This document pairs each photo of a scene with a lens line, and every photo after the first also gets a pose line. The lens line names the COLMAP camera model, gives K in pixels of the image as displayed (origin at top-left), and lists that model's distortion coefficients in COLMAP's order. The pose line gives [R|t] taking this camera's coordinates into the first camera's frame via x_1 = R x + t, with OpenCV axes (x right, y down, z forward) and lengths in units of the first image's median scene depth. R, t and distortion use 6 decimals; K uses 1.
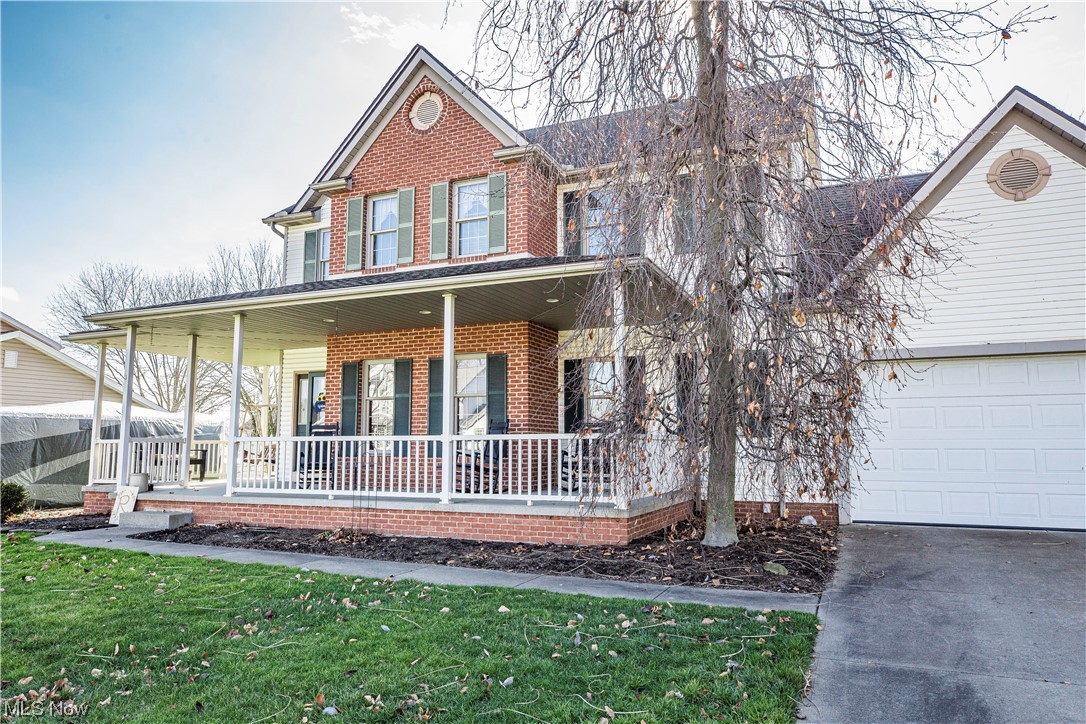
lens RADIAL K [[749.5, 0, 539.2], [0, 749.5, 353.7], [0, 0, 1]] dist [-0.003600, 0.003513]
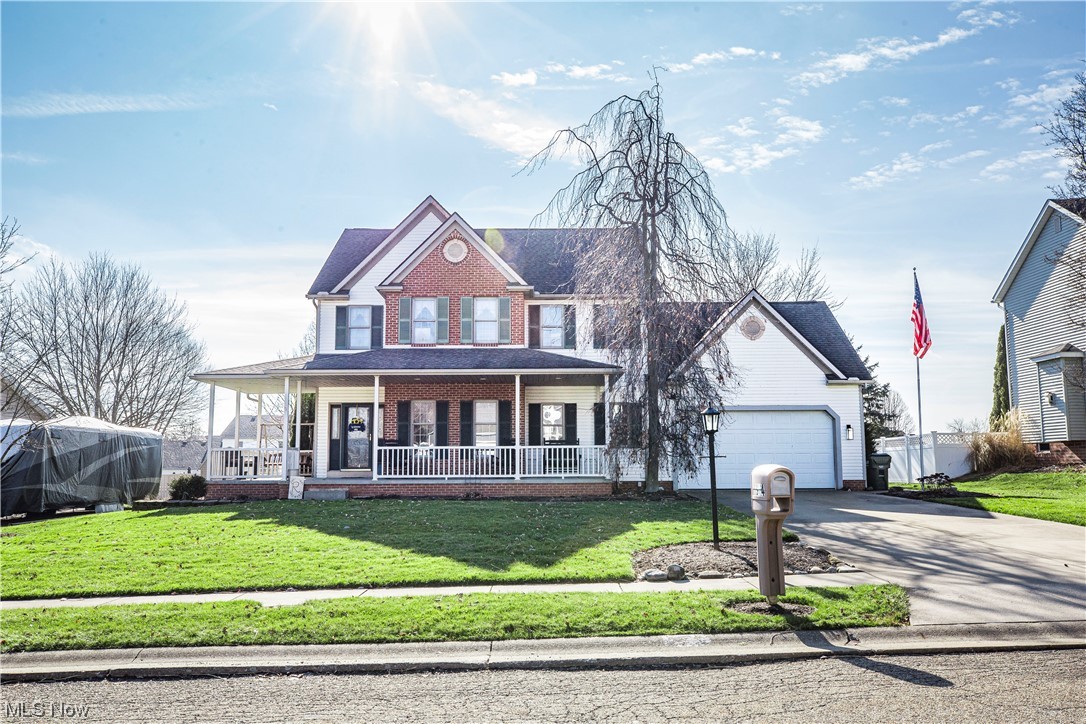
lens RADIAL K [[901.1, 0, 544.0], [0, 901.1, 366.1], [0, 0, 1]] dist [-0.004807, 0.001257]
pose [[0.910820, 0.041786, 0.410684, -0.812571], [-0.048547, 0.998803, 0.006042, -0.094568], [-0.409940, -0.025441, 0.911758, -0.940226]]
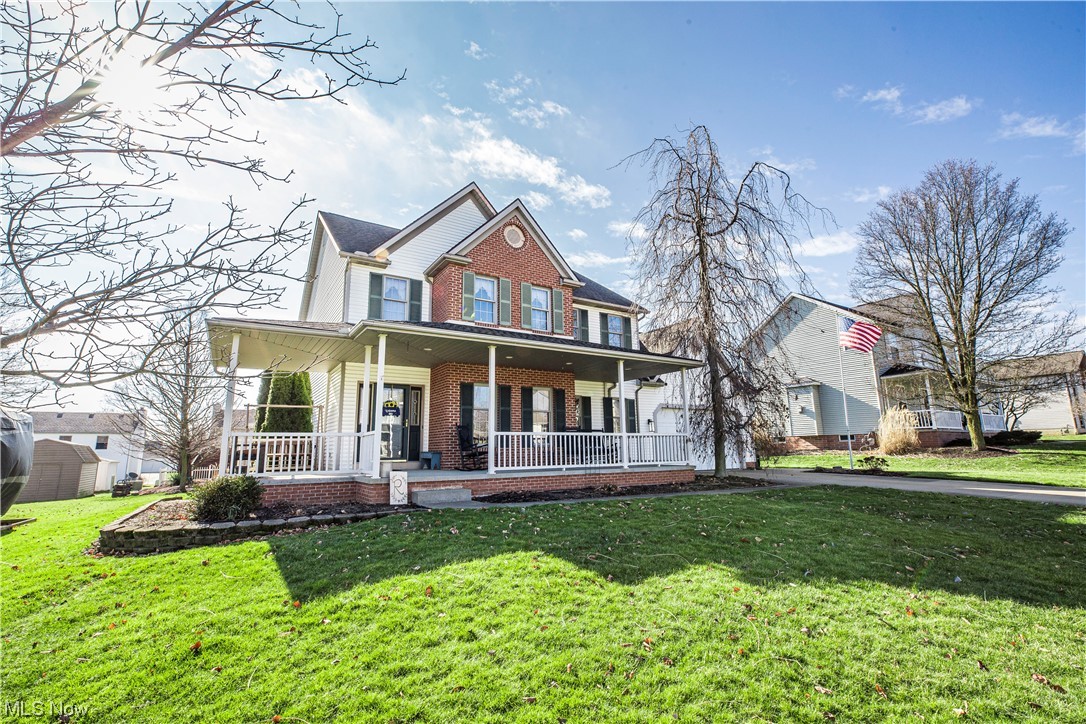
lens RADIAL K [[492.1, 0, 541.9], [0, 492.1, 357.3], [0, 0, 1]] dist [0.009152, -0.001942]
pose [[0.558670, 0.150913, 0.815544, -1.003010], [-0.091779, 0.988516, -0.120050, 0.066792], [-0.824296, -0.007782, 0.566105, 0.349718]]
